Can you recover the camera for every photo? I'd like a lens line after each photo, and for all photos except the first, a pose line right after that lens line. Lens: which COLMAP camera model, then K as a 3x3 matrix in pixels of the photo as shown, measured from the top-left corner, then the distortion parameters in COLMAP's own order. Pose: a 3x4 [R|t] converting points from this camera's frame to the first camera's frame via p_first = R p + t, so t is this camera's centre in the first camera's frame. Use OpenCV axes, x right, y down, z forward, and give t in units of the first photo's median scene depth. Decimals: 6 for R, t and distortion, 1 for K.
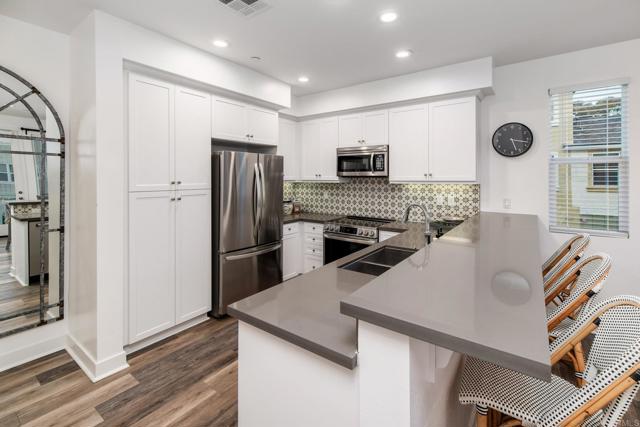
lens RADIAL K [[291.5, 0, 321.5], [0, 291.5, 180.0], [0, 0, 1]] dist [0.005832, 0.000612]
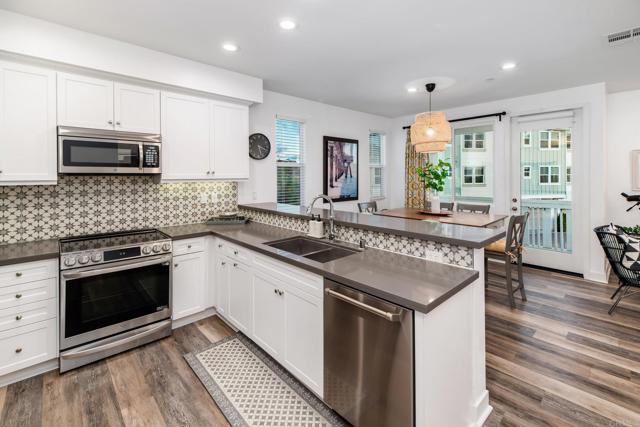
lens RADIAL K [[283.0, 0, 329.4], [0, 283.0, 177.6], [0, 0, 1]] dist [0.000401, 0.000333]
pose [[0.172236, -0.006804, 0.985032, -0.464853], [0.011328, 0.999924, 0.004926, -0.001116], [-0.984991, 0.010310, 0.172300, 0.414536]]
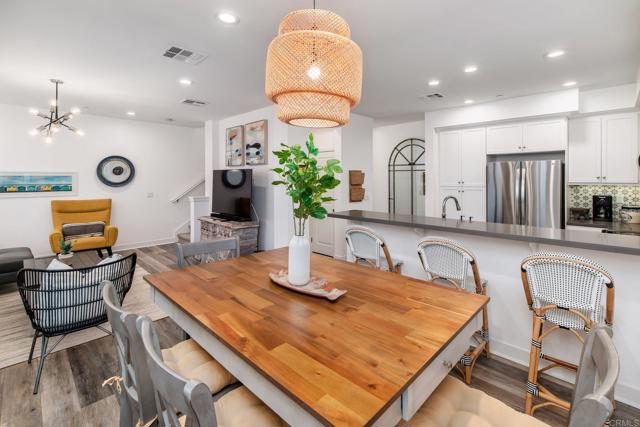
lens RADIAL K [[291.5, 0, 325.2], [0, 291.5, 185.2], [0, 0, 1]] dist [0.005832, 0.000612]
pose [[-0.137297, 0.019501, -0.990338, 1.073404], [-0.008755, 0.999743, 0.020900, -0.003651], [0.990491, 0.011540, -0.137091, 0.286618]]
